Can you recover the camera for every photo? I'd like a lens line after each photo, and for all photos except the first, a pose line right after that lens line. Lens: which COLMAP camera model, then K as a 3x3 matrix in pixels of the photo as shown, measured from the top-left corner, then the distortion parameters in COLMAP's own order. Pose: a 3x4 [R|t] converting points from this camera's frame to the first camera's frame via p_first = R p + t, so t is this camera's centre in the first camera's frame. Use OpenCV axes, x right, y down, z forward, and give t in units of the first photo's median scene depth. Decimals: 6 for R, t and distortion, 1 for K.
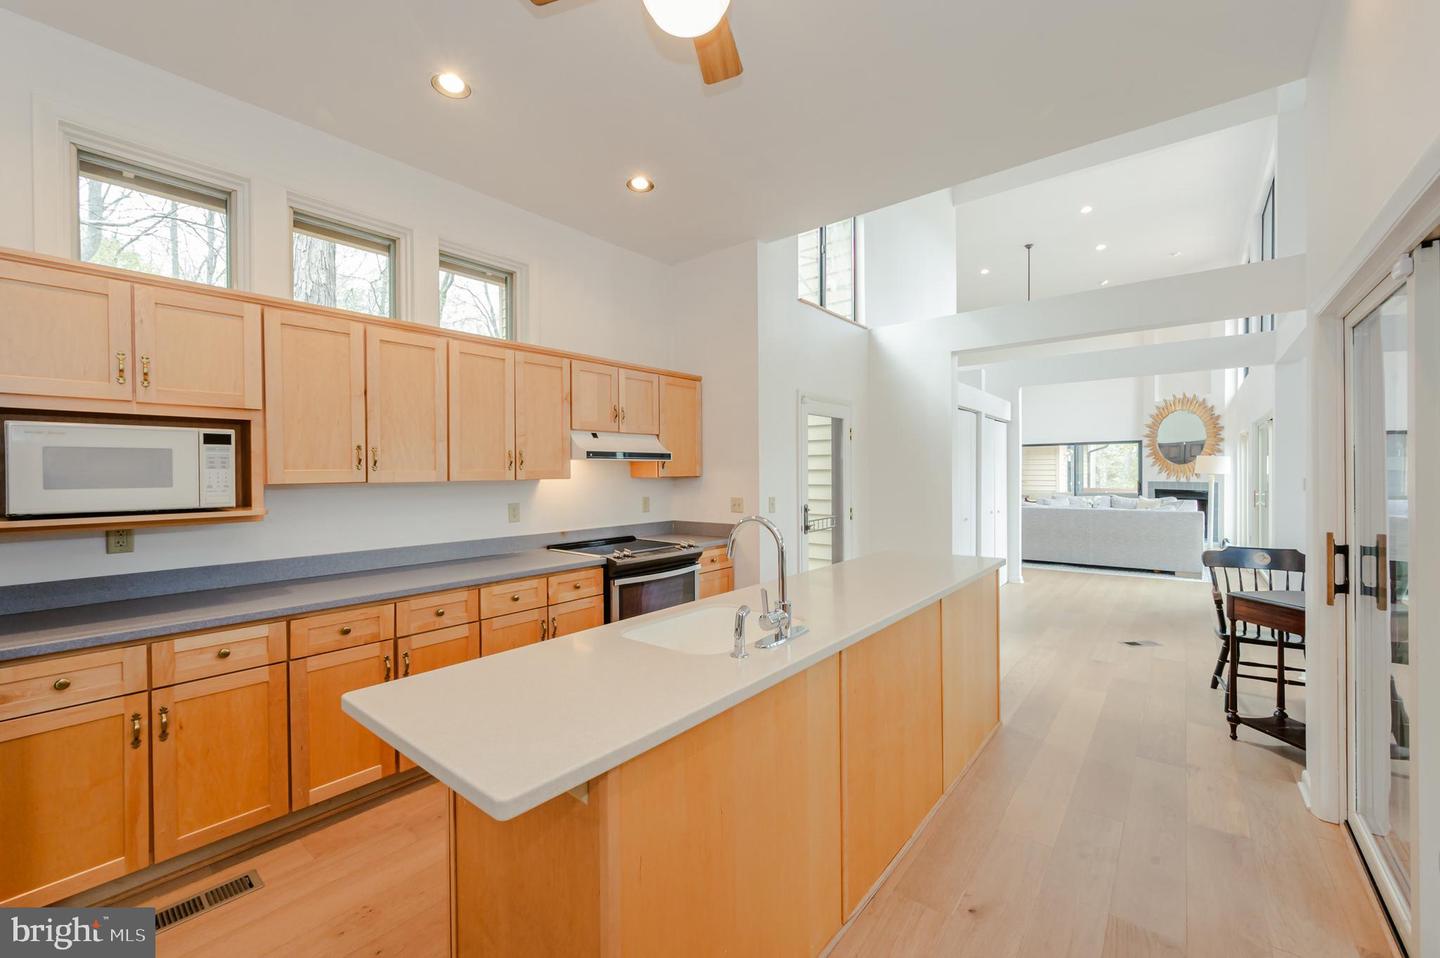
lens RADIAL K [[574.7, 0, 715.5], [0, 574.7, 477.0], [0, 0, 1]] dist [-0.001884, 0.000401]
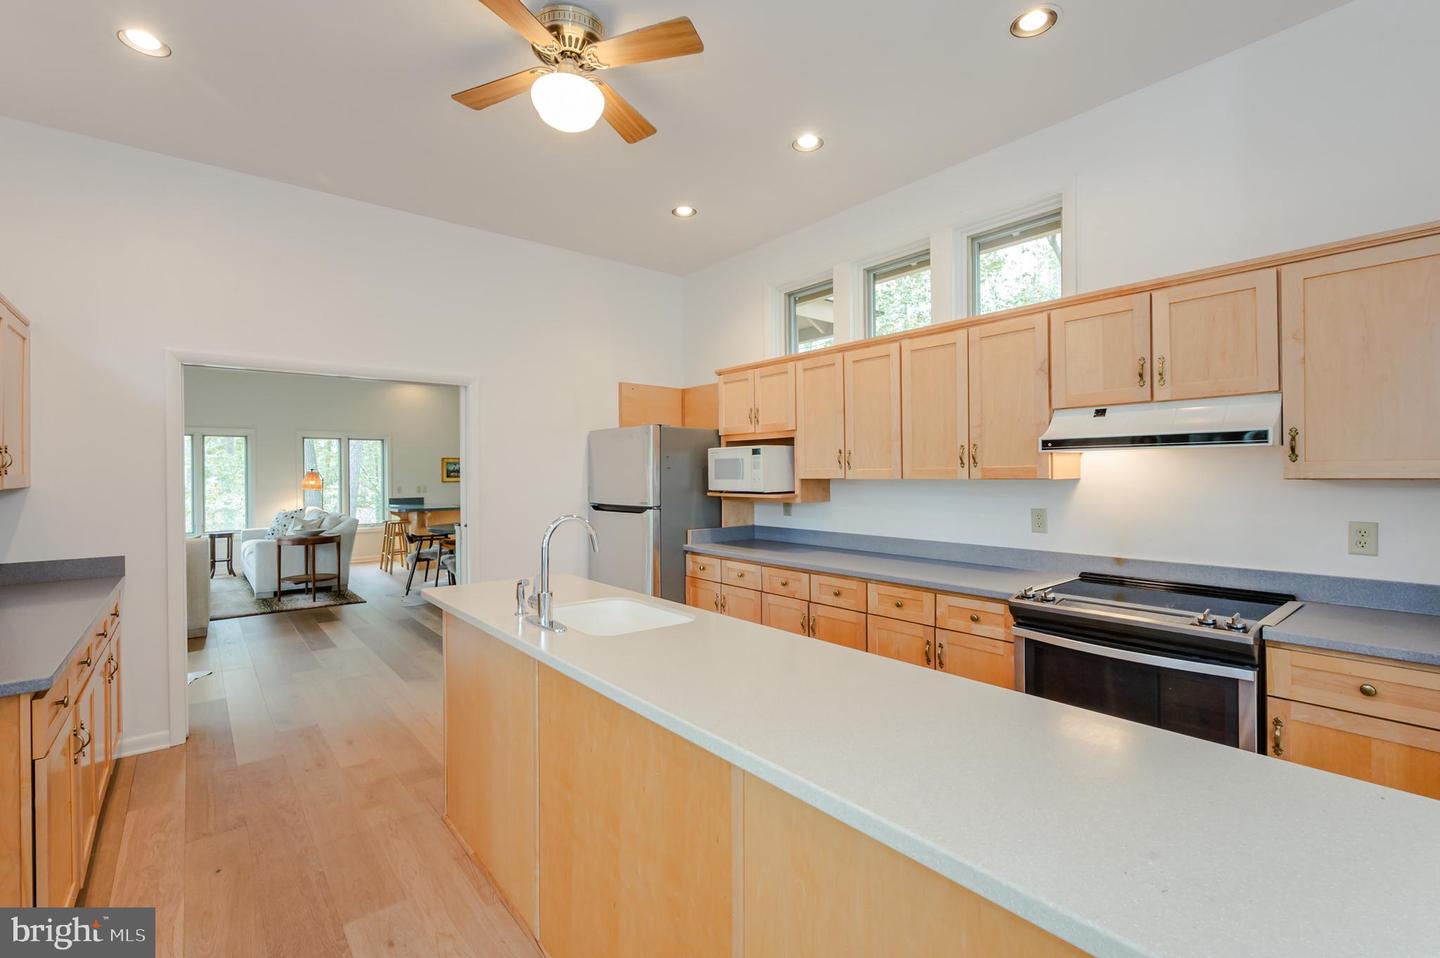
lens RADIAL K [[633.6, 0, 708.3], [0, 633.6, 473.0], [0, 0, 1]] dist [0.001984, -0.000057]
pose [[-0.206589, 0.007509, -0.978399, 0.698369], [-0.000437, 0.999970, 0.007767, -0.012021], [0.978428, 0.002032, -0.206580, 0.866578]]
